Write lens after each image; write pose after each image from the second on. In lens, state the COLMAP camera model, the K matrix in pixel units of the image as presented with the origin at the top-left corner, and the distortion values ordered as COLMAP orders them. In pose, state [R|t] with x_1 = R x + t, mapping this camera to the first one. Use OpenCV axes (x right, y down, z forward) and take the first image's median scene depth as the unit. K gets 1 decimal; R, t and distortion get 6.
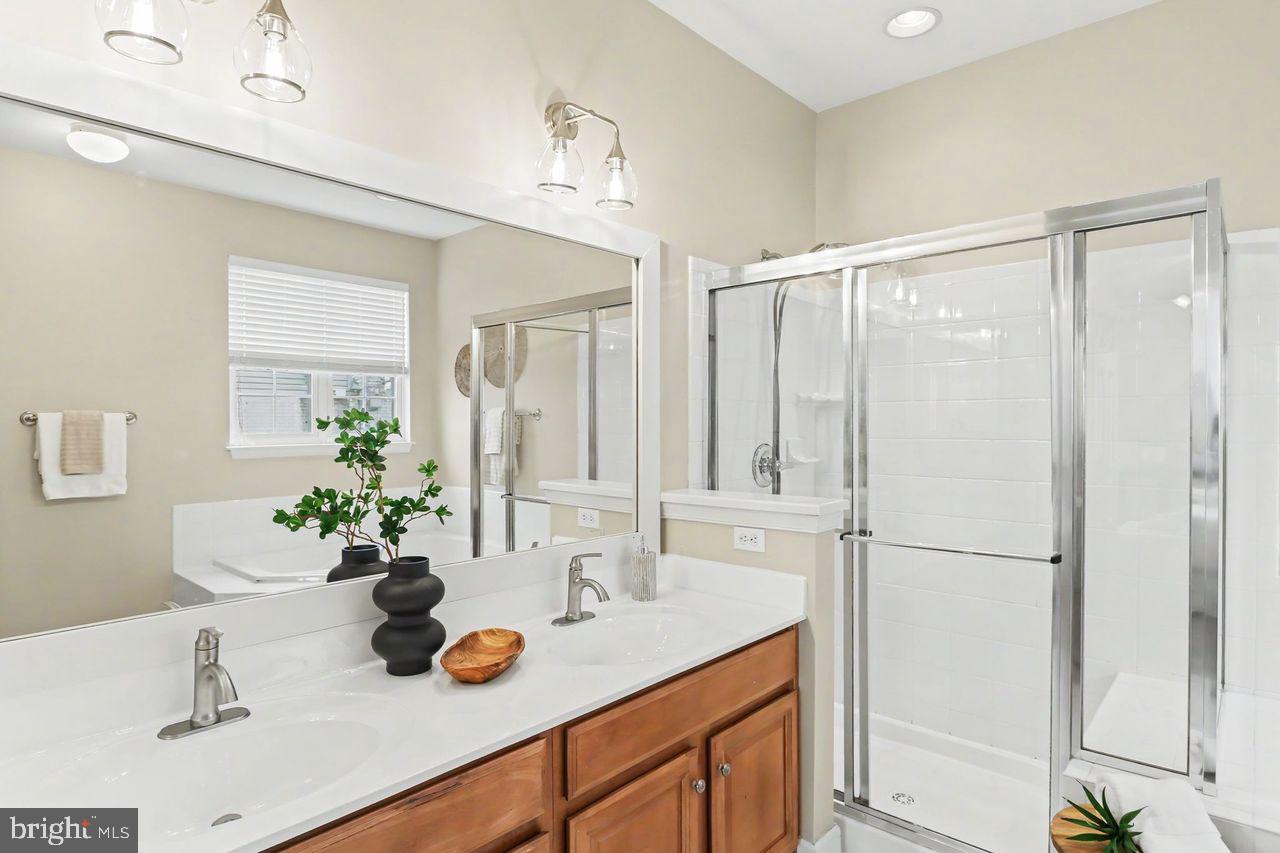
lens RADIAL K [[689.0, 0, 657.1], [0, 689.0, 415.7], [0, 0, 1]] dist [-0.001648, -0.000828]
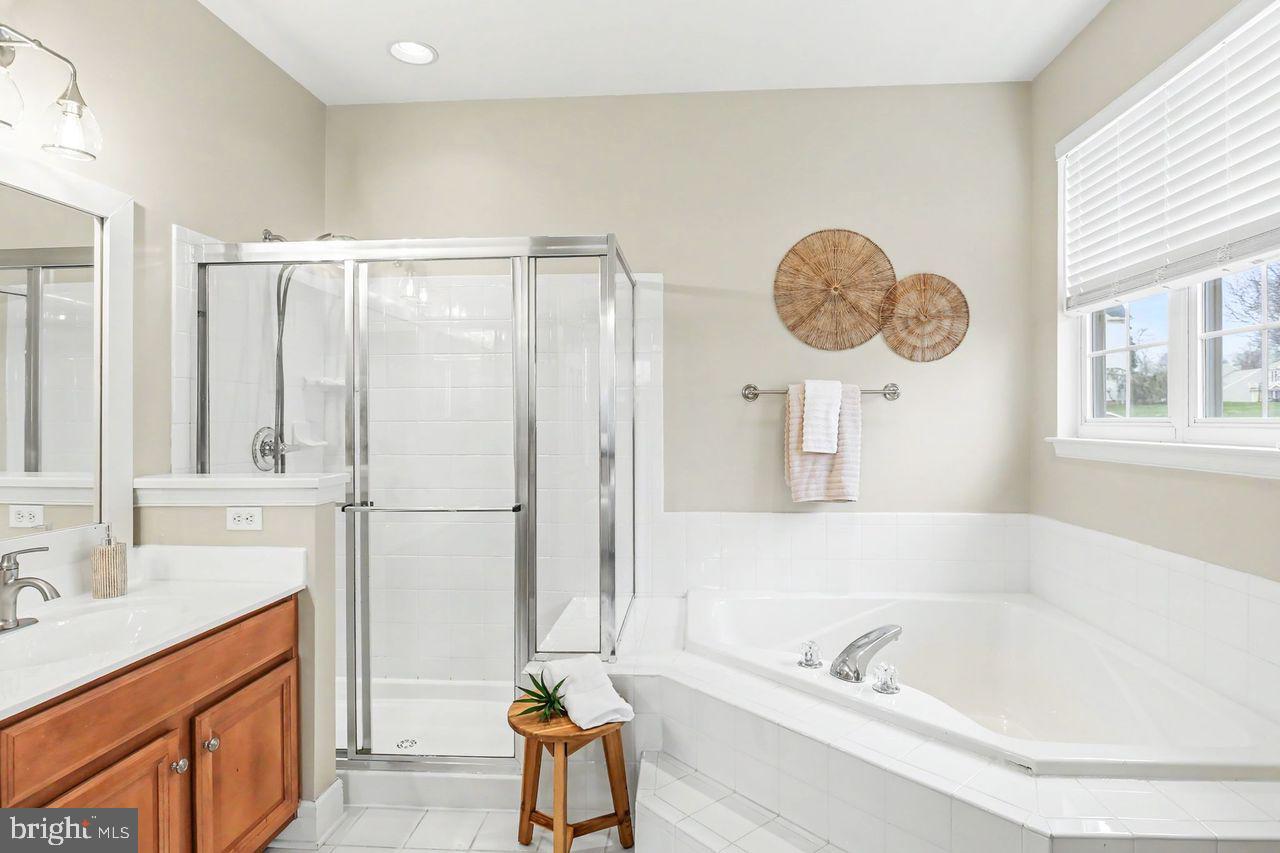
lens RADIAL K [[689.0, 0, 657.1], [0, 689.0, 415.7], [0, 0, 1]] dist [-0.001648, -0.000828]
pose [[0.796614, 0.002679, 0.604483, 0.006676], [-0.004522, 0.999989, 0.001527, 0.025623], [-0.604472, -0.003950, 0.796617, -0.152849]]
